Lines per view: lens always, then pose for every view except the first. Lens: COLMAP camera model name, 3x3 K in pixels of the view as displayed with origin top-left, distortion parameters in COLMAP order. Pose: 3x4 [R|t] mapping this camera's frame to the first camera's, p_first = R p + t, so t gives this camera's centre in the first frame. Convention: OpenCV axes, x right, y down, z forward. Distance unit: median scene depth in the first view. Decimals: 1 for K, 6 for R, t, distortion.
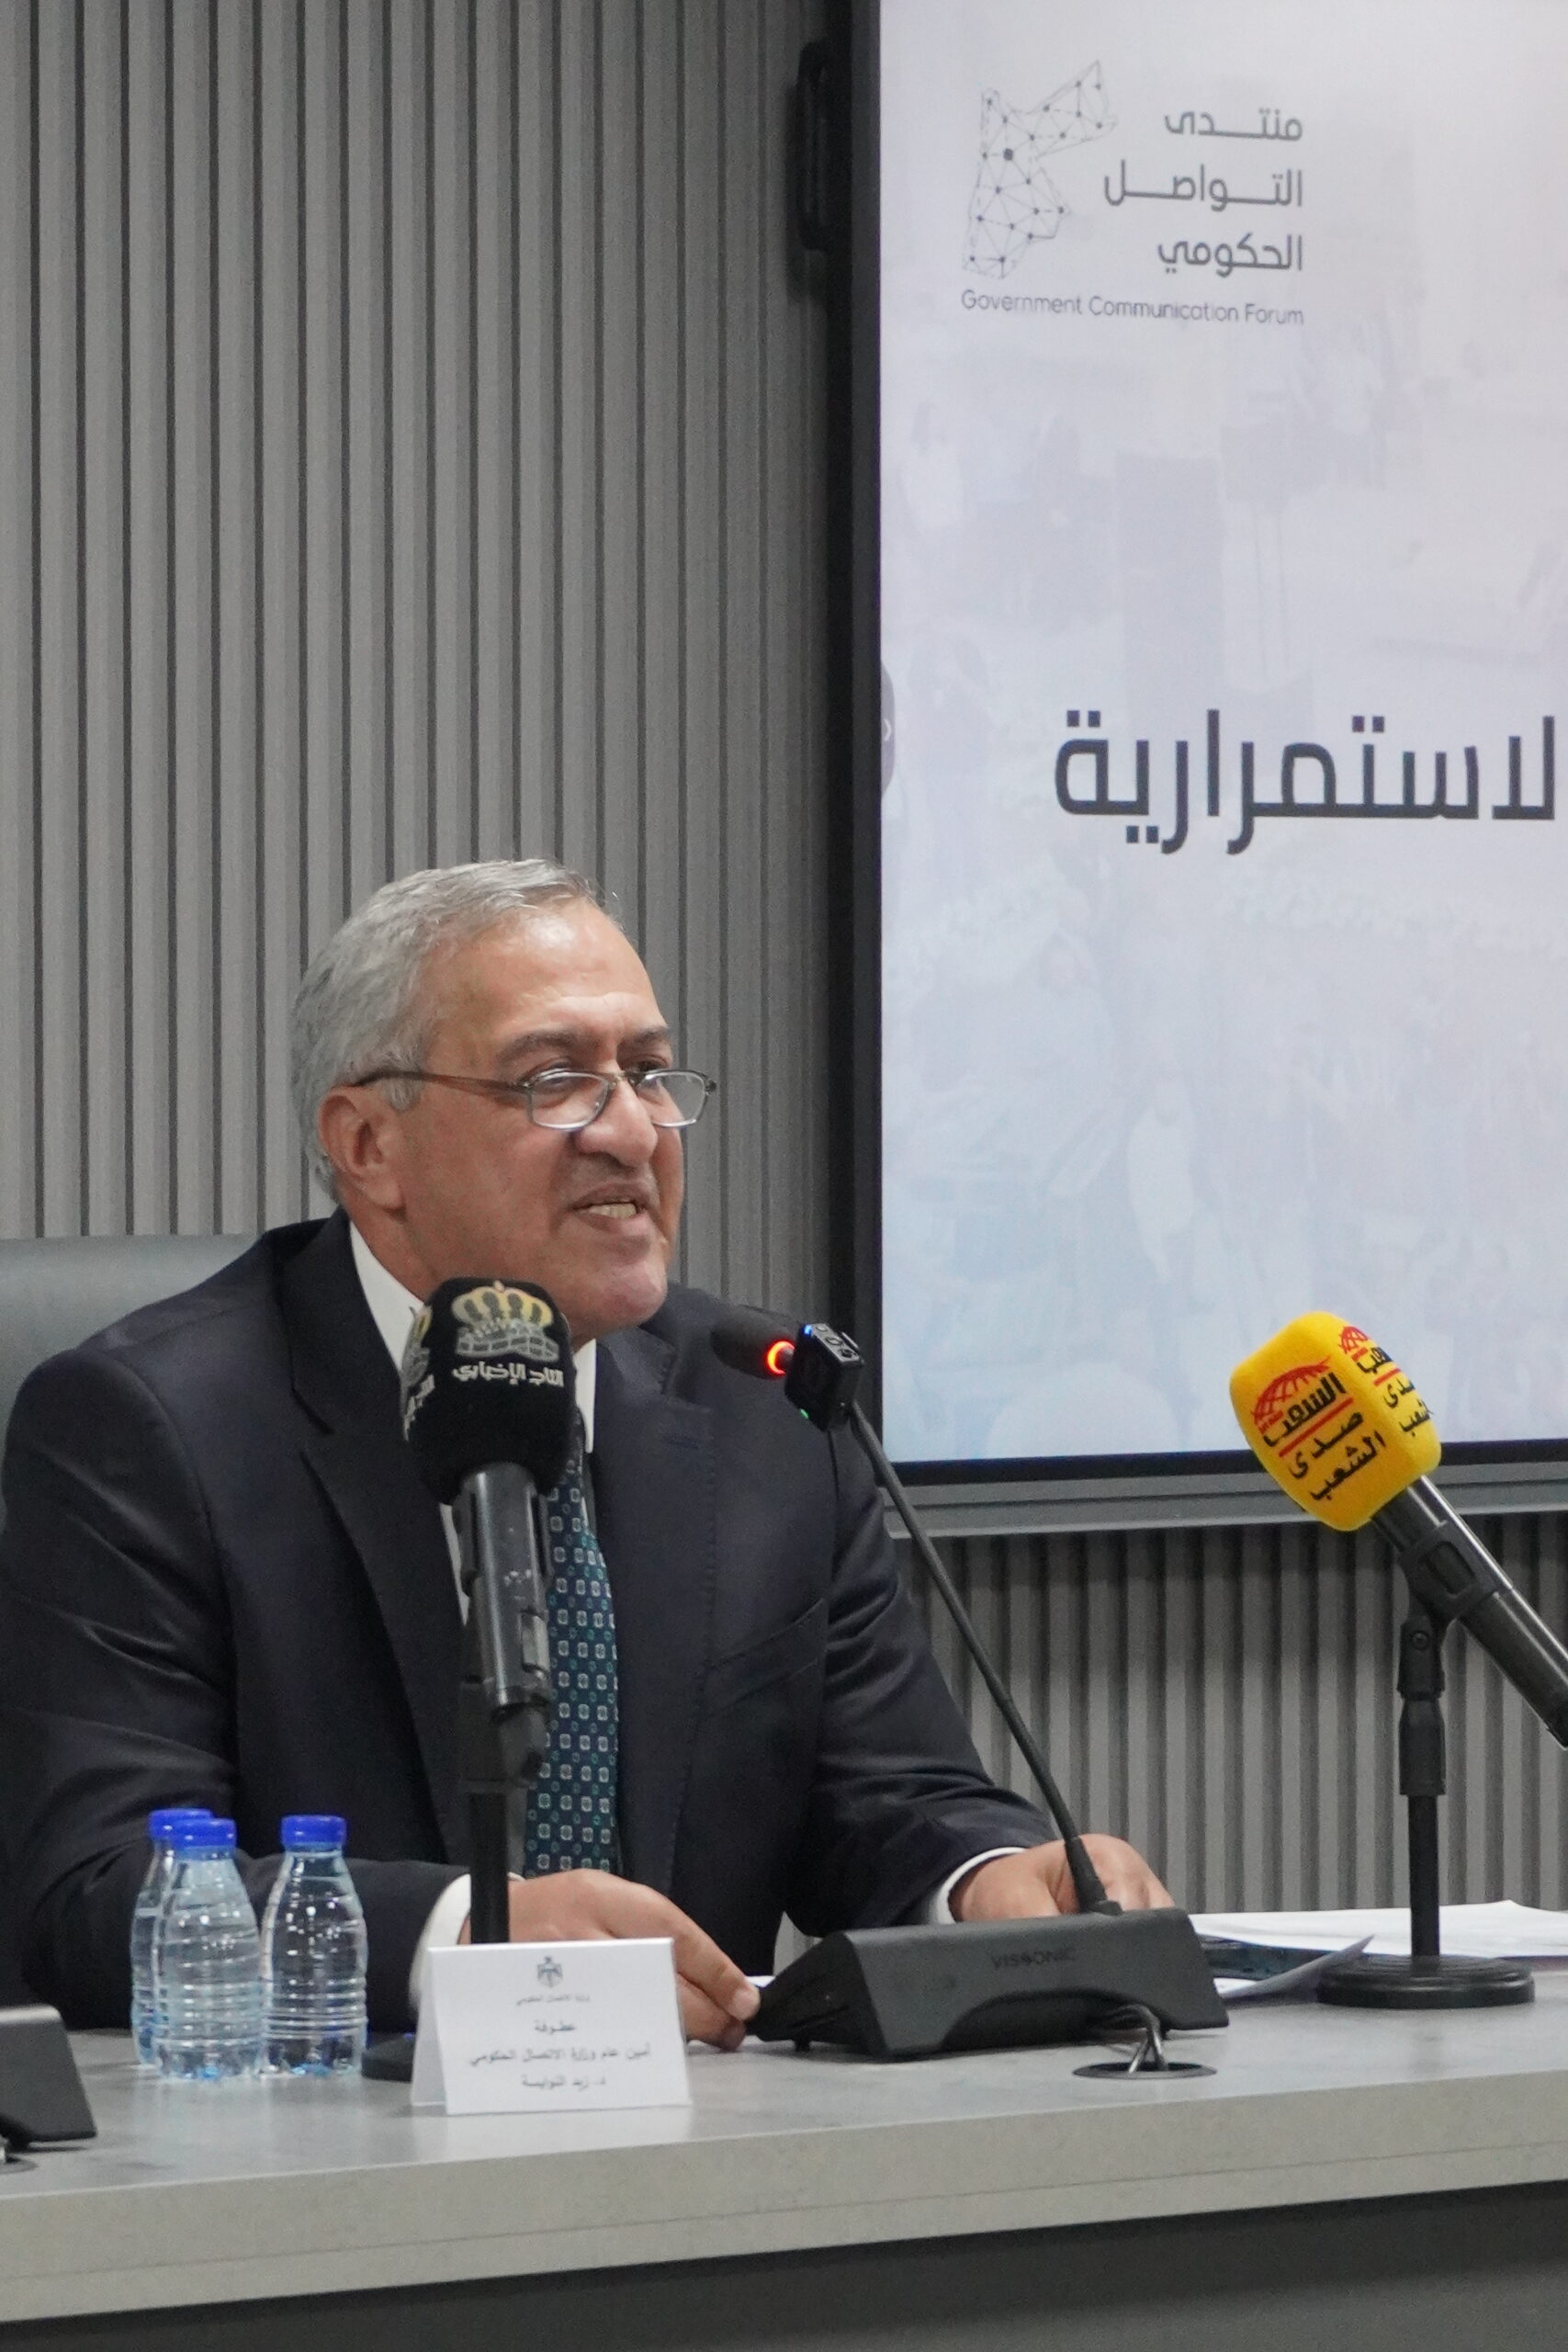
lens RADIAL K [[9698.2, 0, 787.8], [0, 9698.2, 1163.7], [0, 0, 1]] dist [0.041584, 0.000000]
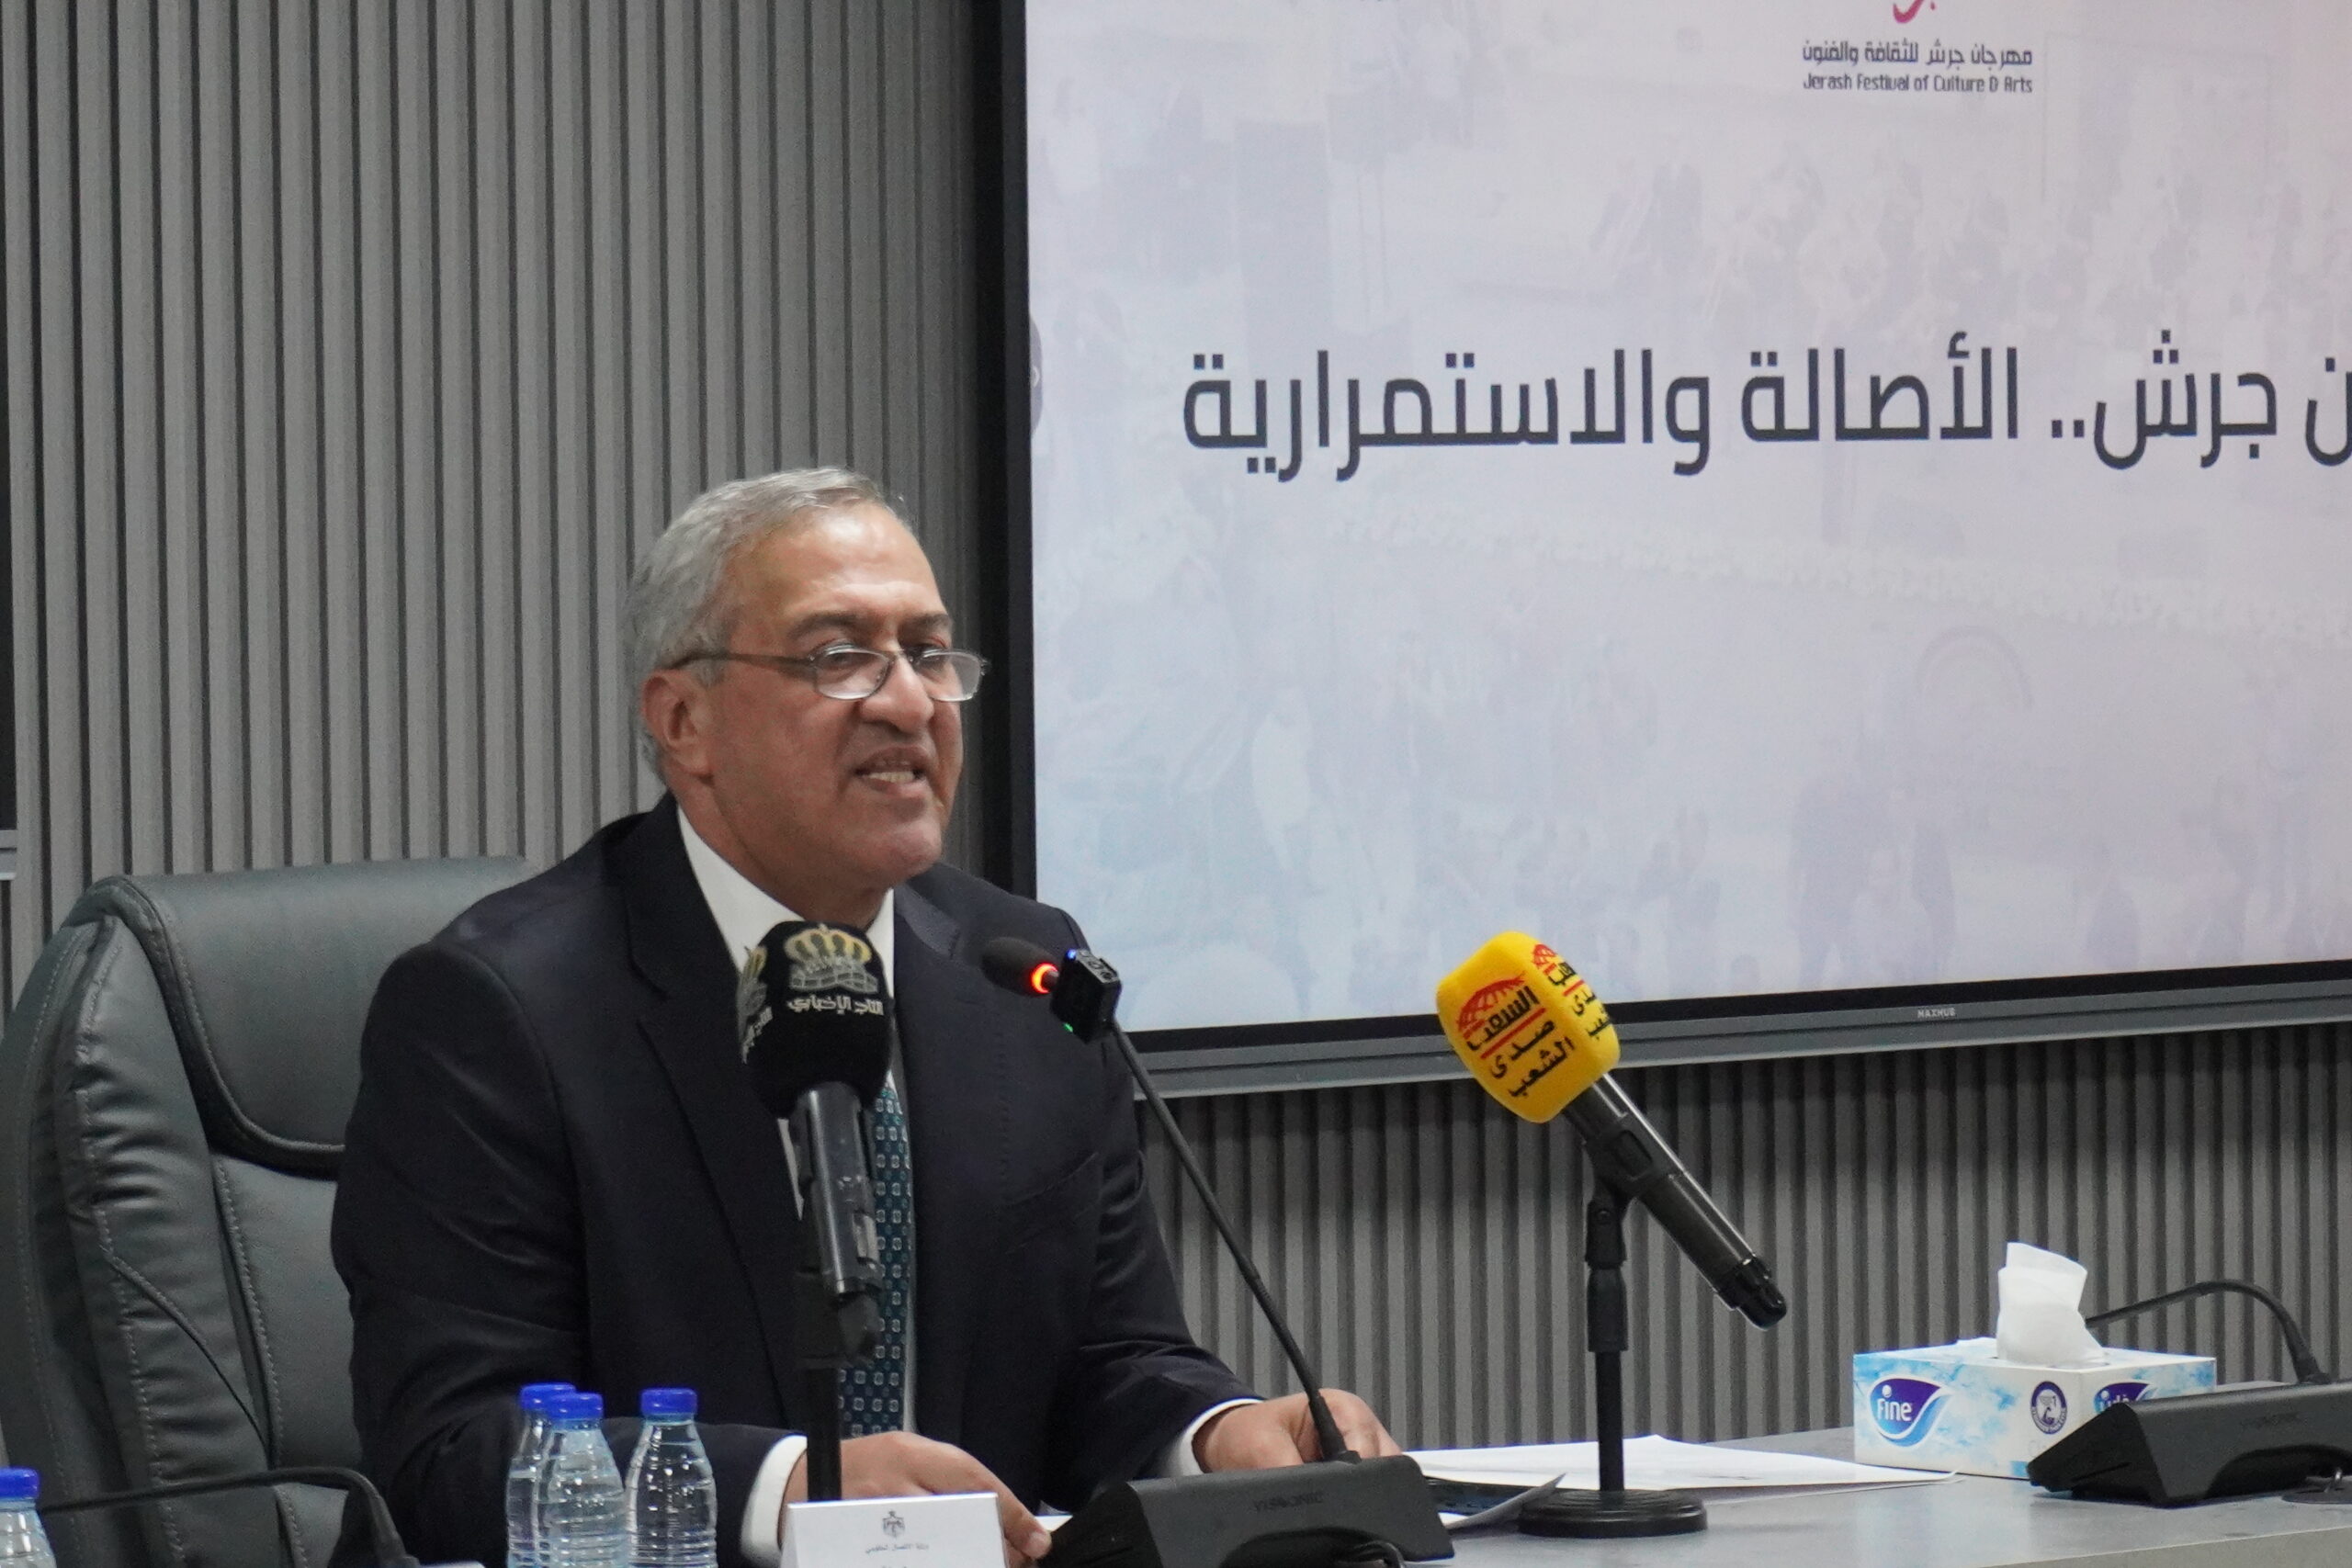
lens RADIAL K [[9698.2, 0, 1177.0], [0, 9698.2, 793.9], [0, 0, 1]] dist [0.041584, 0.000000]
pose [[0.998296, -0.012386, 0.057028, -0.050345], [0.011420, 0.999786, 0.017243, -0.021381], [-0.057230, -0.016563, 0.998224, -0.143749]]
